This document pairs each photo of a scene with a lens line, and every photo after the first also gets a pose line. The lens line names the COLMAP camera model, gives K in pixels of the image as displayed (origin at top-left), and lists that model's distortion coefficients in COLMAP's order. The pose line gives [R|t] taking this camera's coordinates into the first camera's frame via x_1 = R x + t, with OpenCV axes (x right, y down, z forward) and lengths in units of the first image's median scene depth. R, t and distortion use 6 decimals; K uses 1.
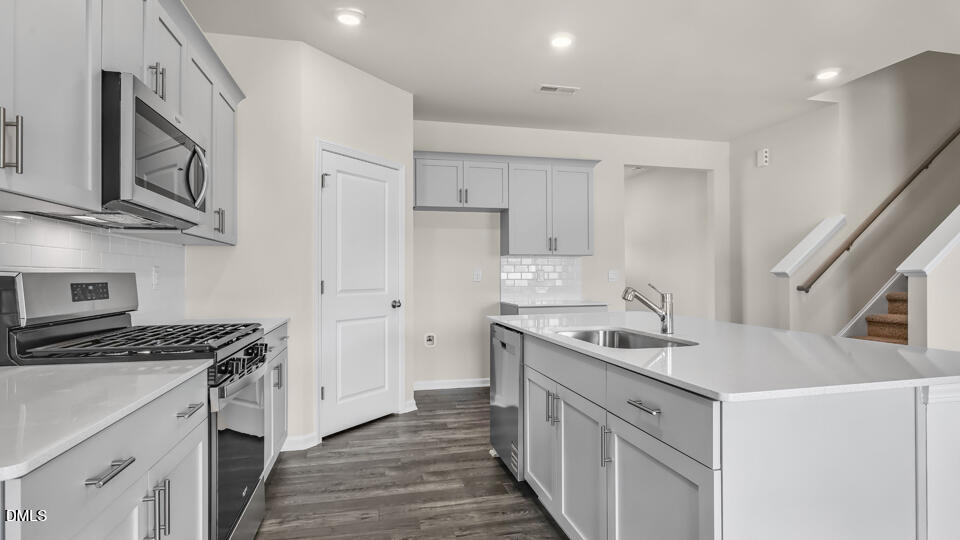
lens RADIAL K [[496.8, 0, 479.5], [0, 496.8, 274.8], [0, 0, 1]] dist [-0.003440, 0.000389]
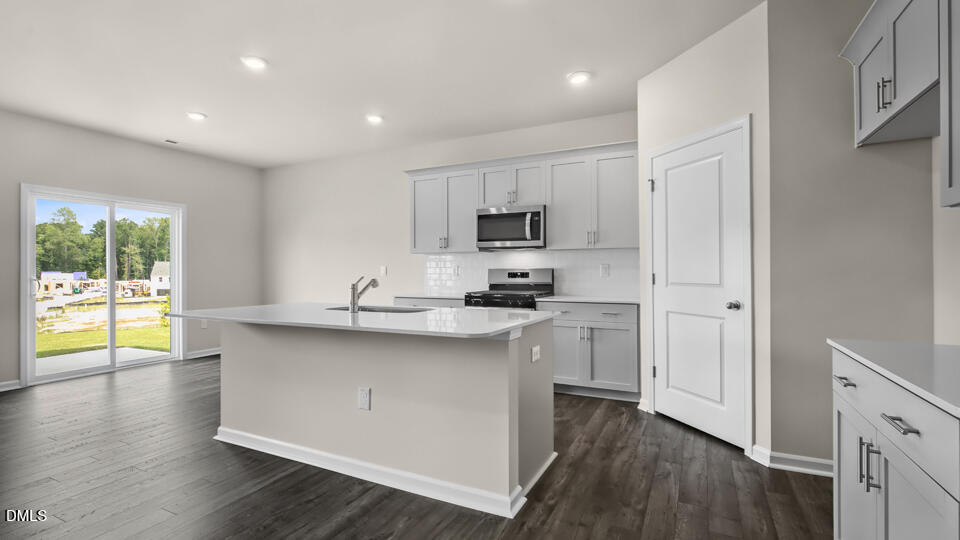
lens RADIAL K [[440.9, 0, 480.0], [0, 440.9, 270.0], [0, 0, 1]] dist [0.004401, 0.000843]
pose [[-0.638306, 0.003827, -0.769773, 0.545318], [0.007799, 0.999968, -0.001497, 0.001945], [0.769743, -0.006959, -0.638316, 1.015563]]
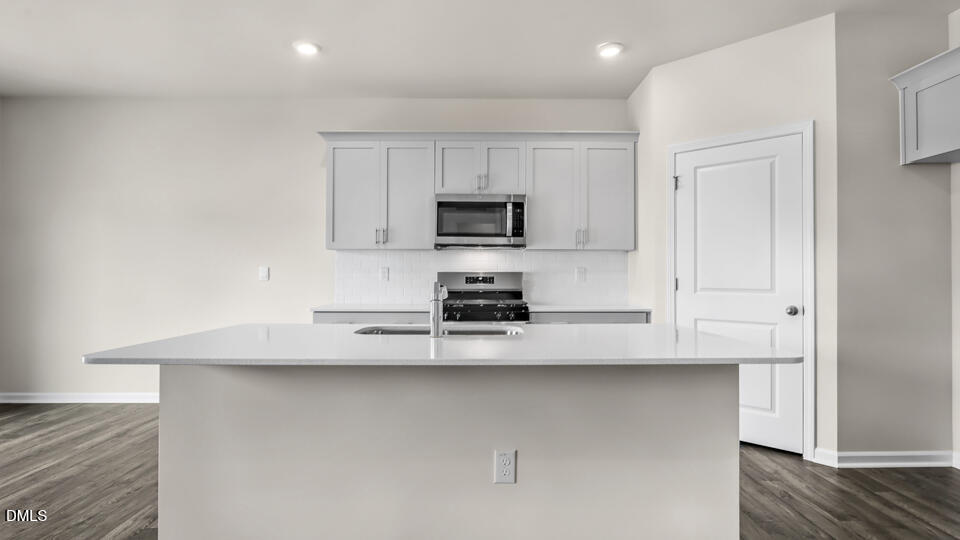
lens RADIAL K [[509.5, 0, 484.5], [0, 509.5, 271.0], [0, 0, 1]] dist [-0.000042, 0.000695]
pose [[-0.215605, -0.004488, -0.976470, 0.627931], [0.001105, 0.999988, -0.004840, 0.000935], [0.976480, -0.002122, -0.215598, 0.632476]]
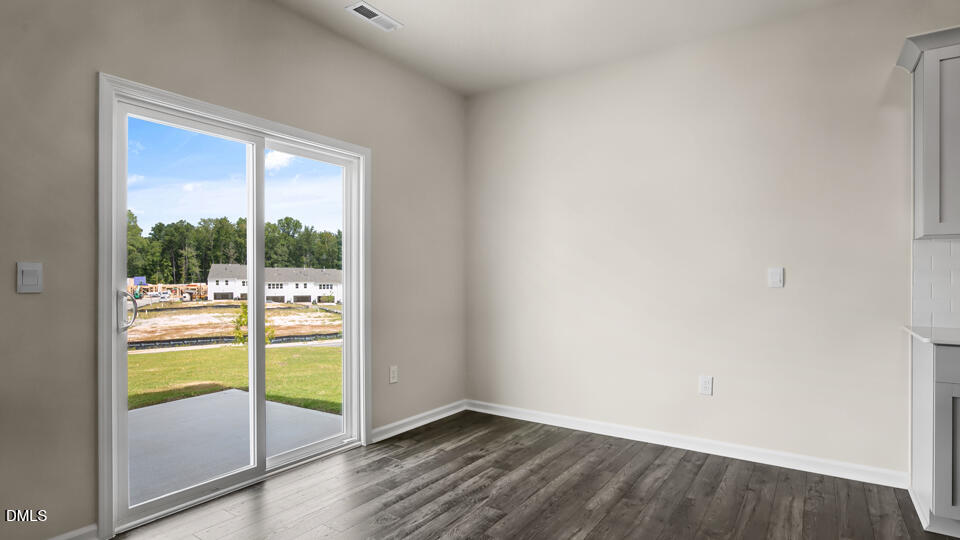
lens RADIAL K [[500.9, 0, 483.4], [0, 500.9, 273.7], [0, 0, 1]] dist [-0.035569, 0.000531]
pose [[-0.728407, 0.004701, -0.685128, 0.490041], [0.009200, 0.999953, -0.002921, -0.005687], [0.685083, -0.008431, -0.728417, 0.206365]]
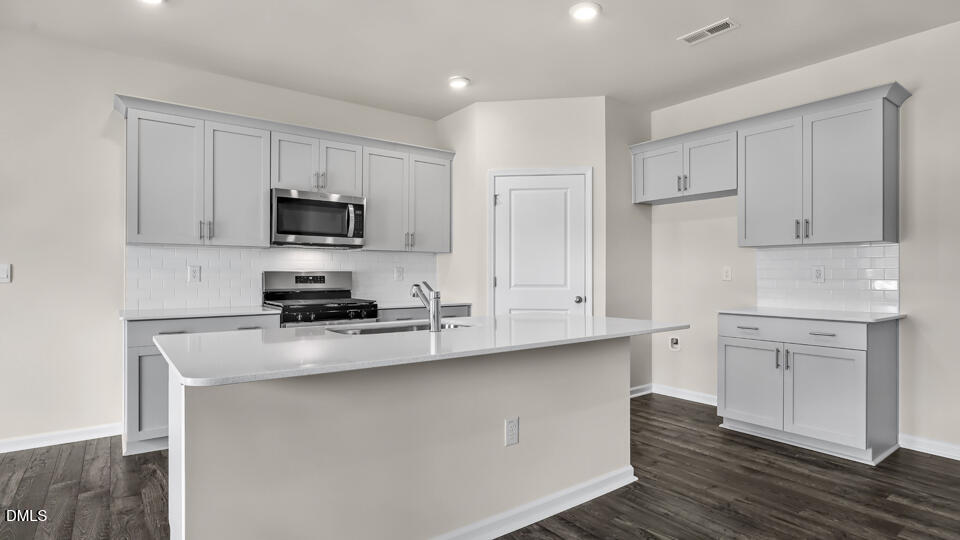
lens RADIAL K [[496.8, 0, 479.5], [0, 496.8, 274.8], [0, 0, 1]] dist [-0.003440, 0.000389]
pose [[0.398501, 0.005850, -0.917149, 0.659663], [-0.000571, 0.999981, 0.006130, -0.001359], [0.917168, -0.001919, 0.398497, 0.332753]]
